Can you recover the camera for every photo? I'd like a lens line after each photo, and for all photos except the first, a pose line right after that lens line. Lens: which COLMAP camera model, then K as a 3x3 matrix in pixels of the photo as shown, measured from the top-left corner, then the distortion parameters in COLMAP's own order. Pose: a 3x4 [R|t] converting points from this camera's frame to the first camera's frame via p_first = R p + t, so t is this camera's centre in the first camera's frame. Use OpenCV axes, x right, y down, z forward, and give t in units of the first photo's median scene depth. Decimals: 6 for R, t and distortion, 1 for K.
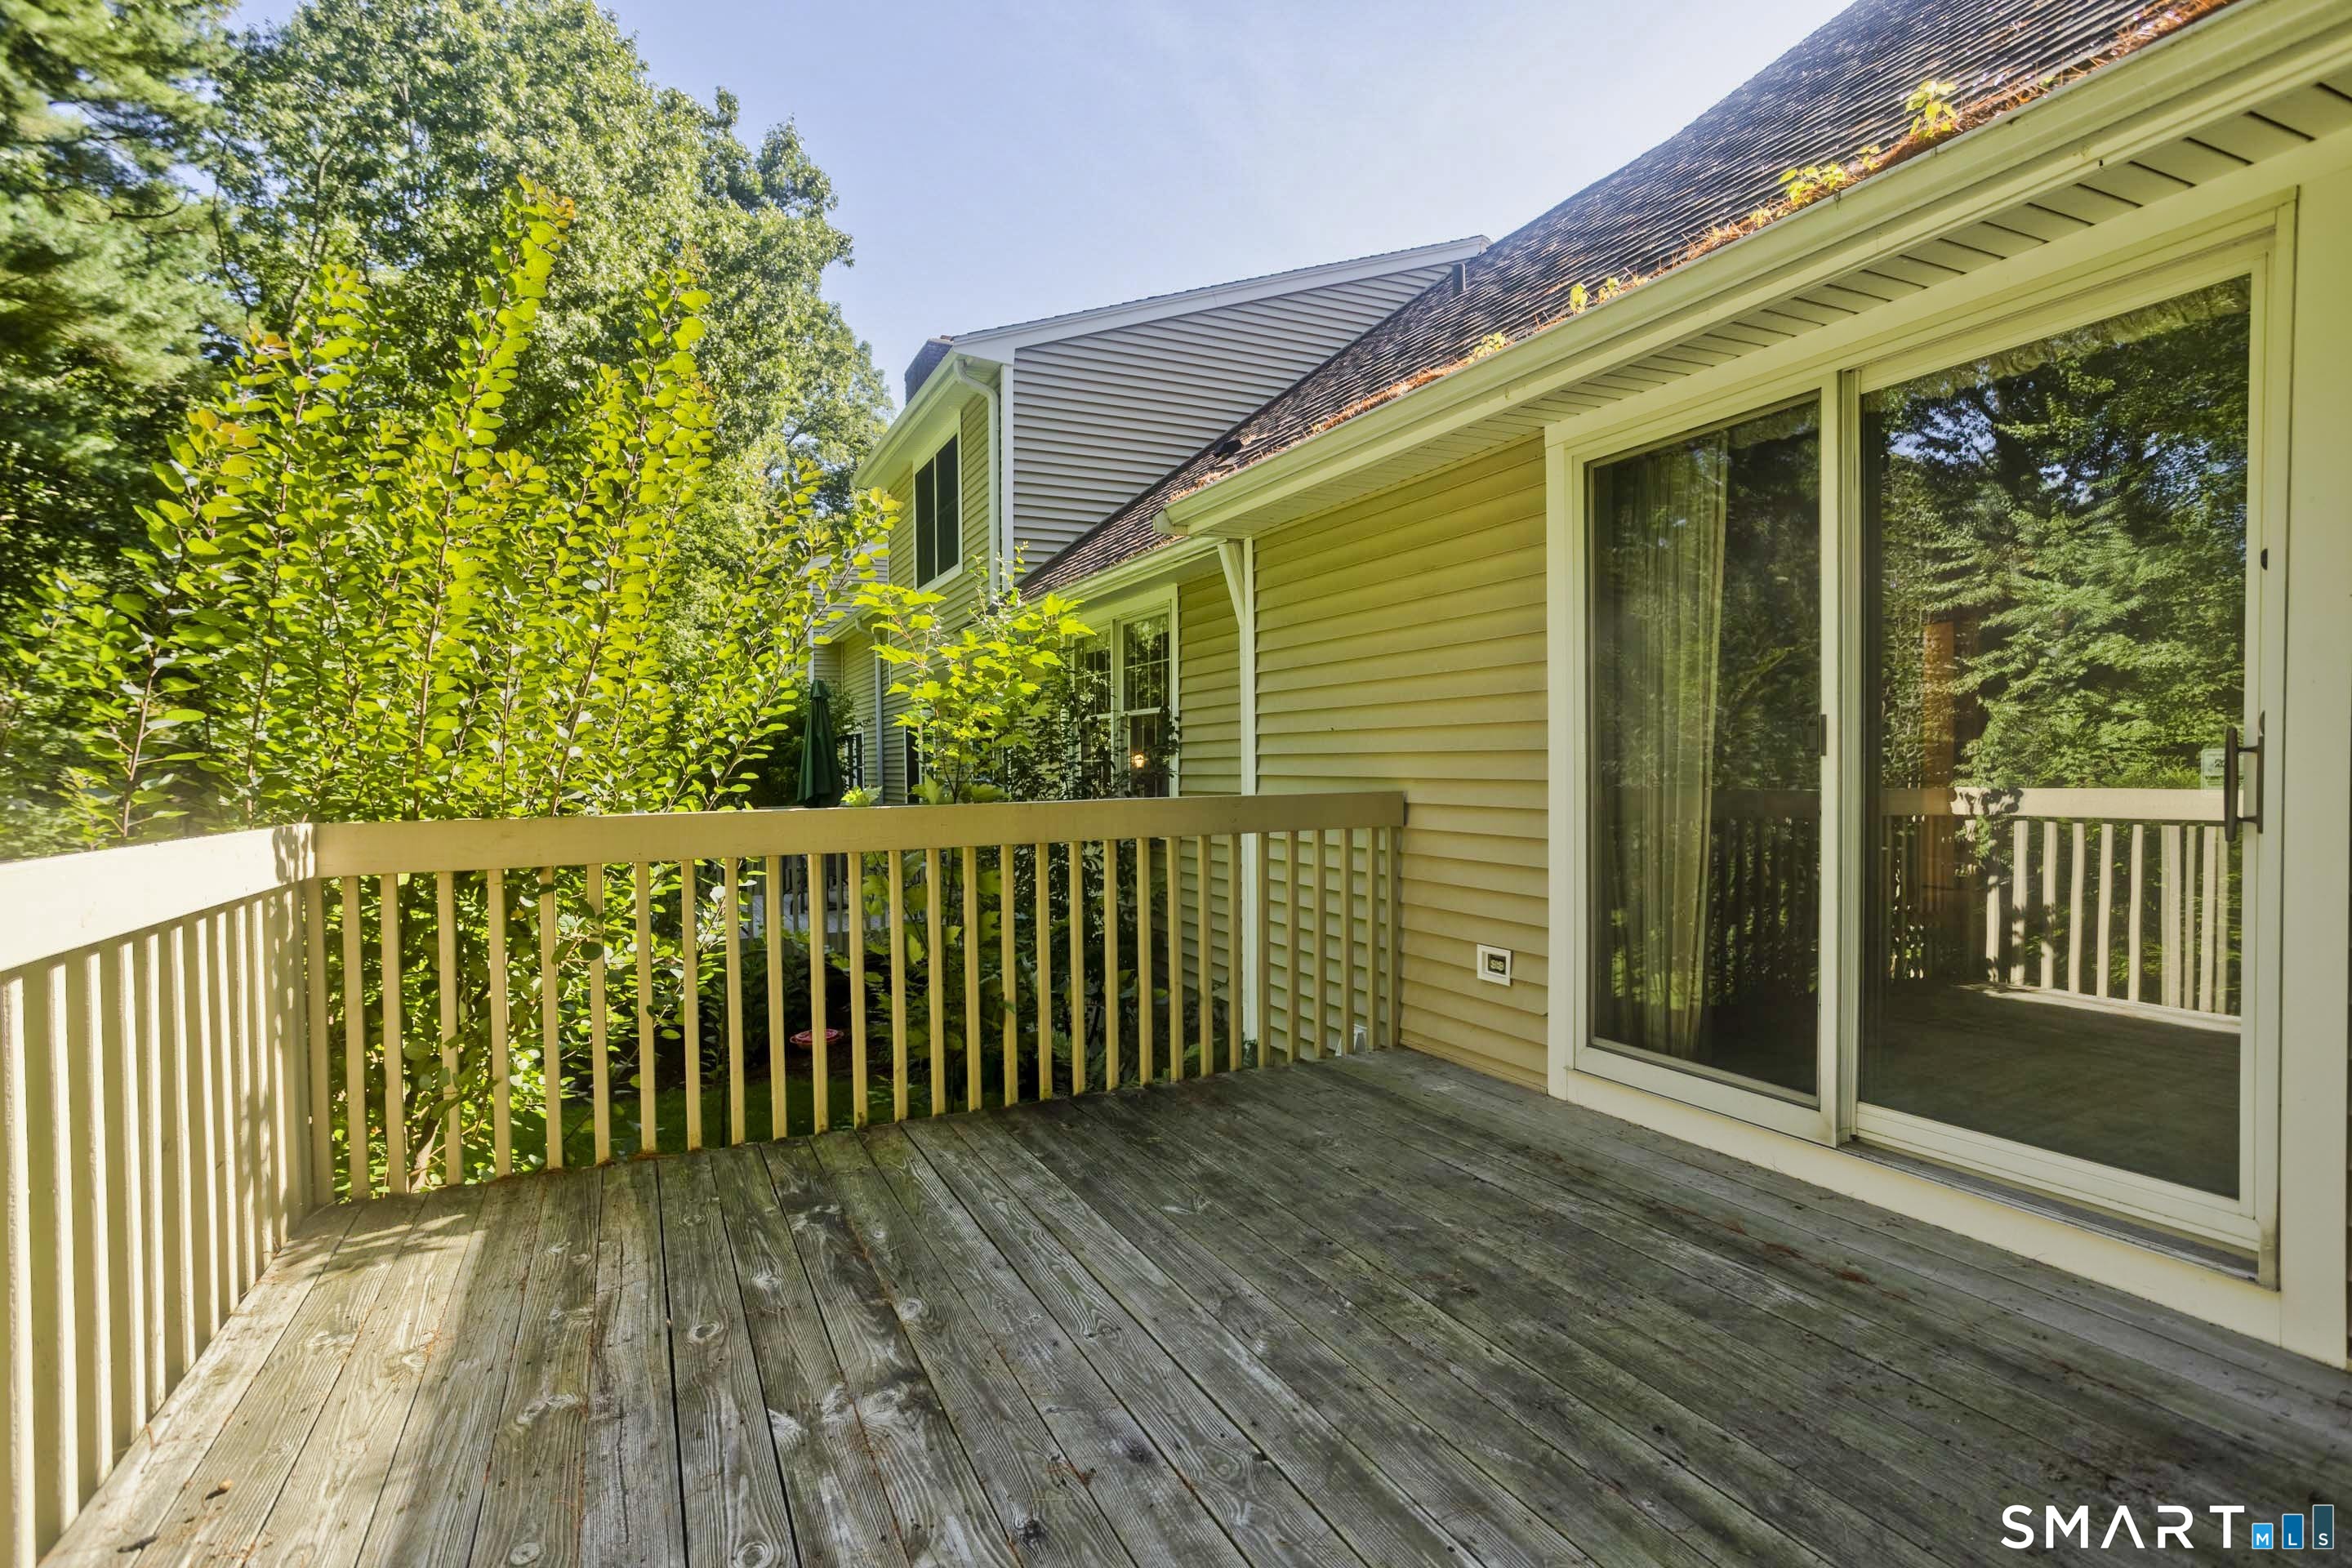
lens RADIAL K [[1145.2, 0, 1190.3], [0, 1145.2, 757.9], [0, 0, 1]] dist [-0.057179, 0.036993]
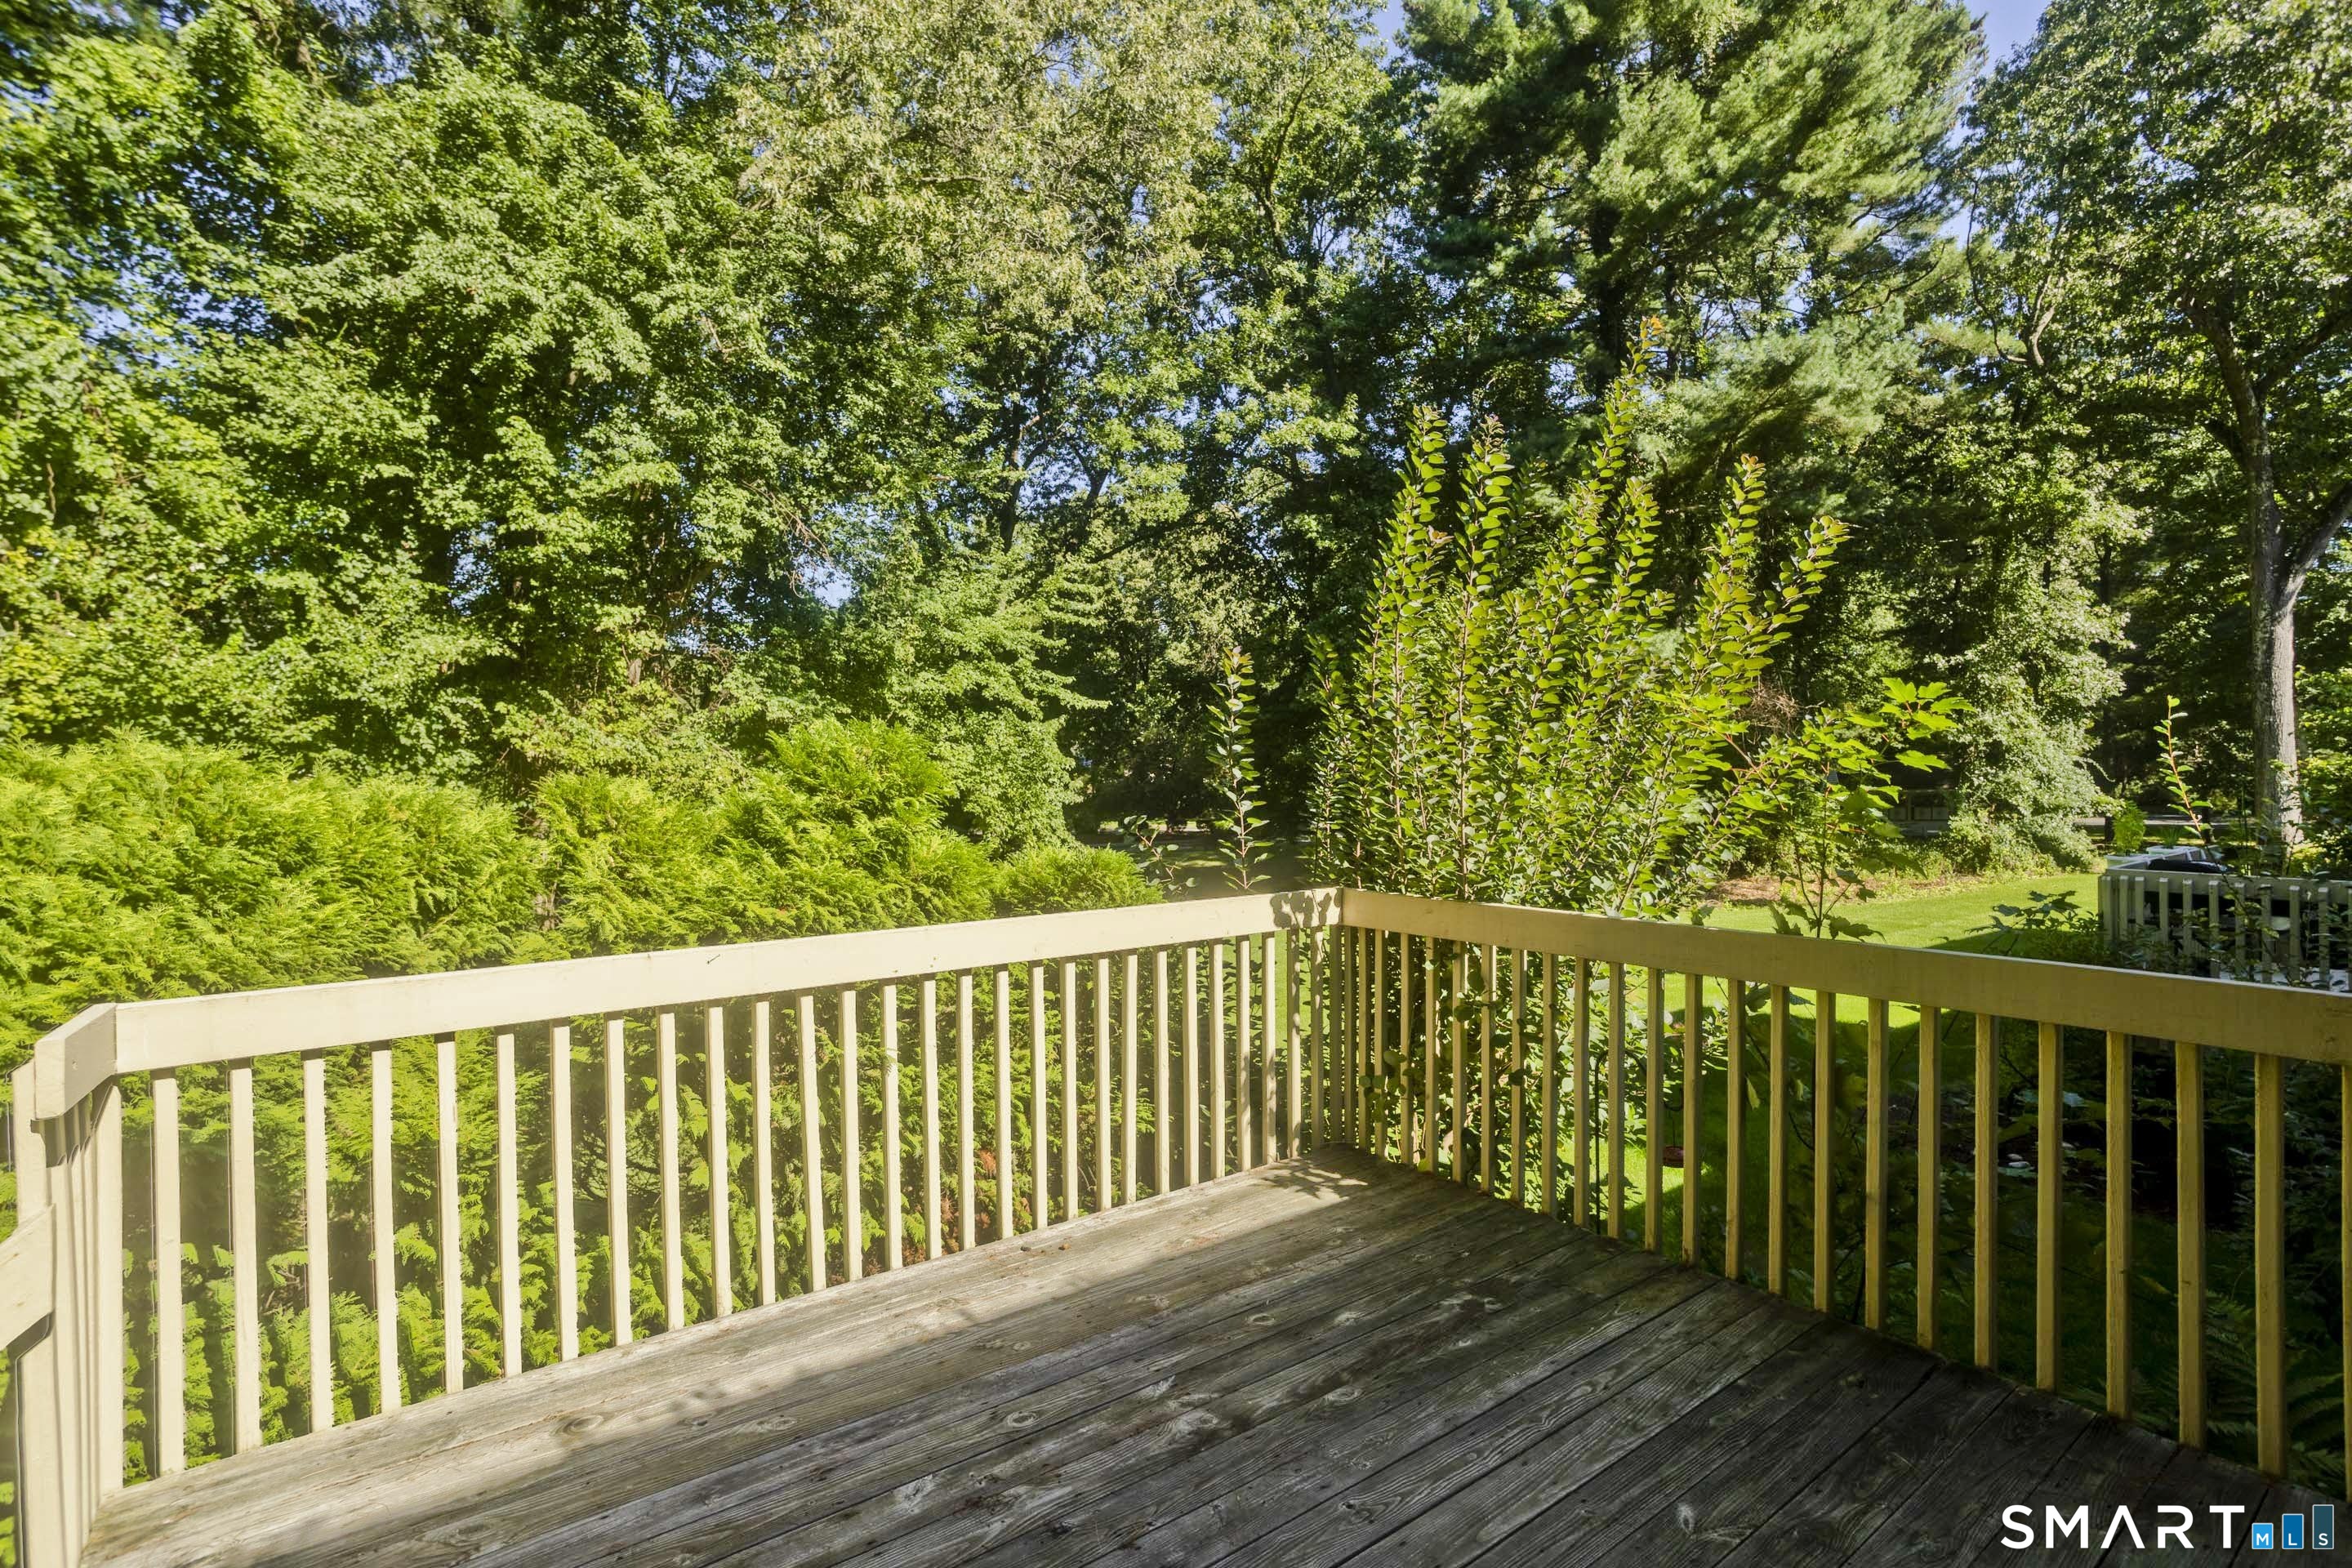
lens RADIAL K [[1145.2, 0, 1190.3], [0, 1145.2, 757.9], [0, 0, 1]] dist [-0.057179, 0.036993]
pose [[0.190637, 0.011757, -0.981590, 0.708418], [0.006025, 0.999895, 0.013147, -0.143358], [0.981642, -0.008420, 0.190546, 0.548157]]
